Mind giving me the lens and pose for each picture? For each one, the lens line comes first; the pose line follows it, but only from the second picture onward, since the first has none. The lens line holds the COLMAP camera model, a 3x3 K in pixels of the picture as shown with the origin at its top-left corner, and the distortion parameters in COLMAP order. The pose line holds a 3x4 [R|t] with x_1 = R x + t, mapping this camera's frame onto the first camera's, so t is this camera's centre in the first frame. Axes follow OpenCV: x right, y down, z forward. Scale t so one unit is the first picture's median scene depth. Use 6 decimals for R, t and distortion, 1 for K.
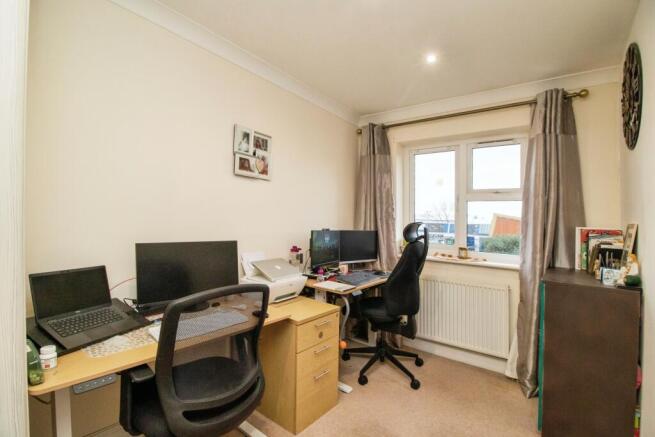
lens RADIAL K [[307.0, 0, 327.6], [0, 307.0, 223.0], [0, 0, 1]] dist [0.000845, -0.010956]
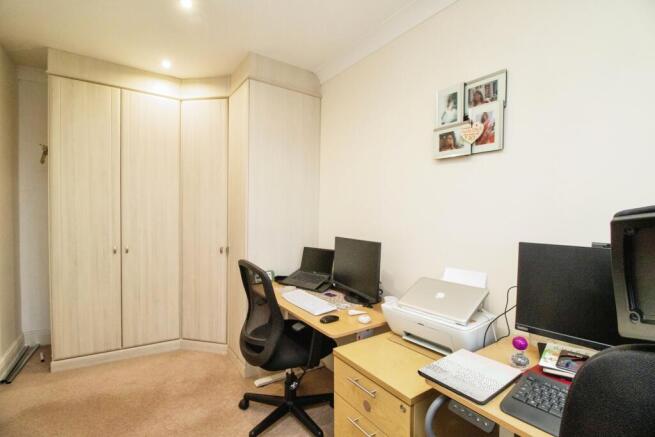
lens RADIAL K [[307.0, 0, 327.6], [0, 307.0, 223.0], [0, 0, 1]] dist [0.000845, -0.010956]
pose [[-0.329485, 0.028468, -0.943732, 0.487857], [0.008644, 0.999594, 0.027136, -0.021851], [0.944121, 0.000783, -0.329597, 0.945307]]
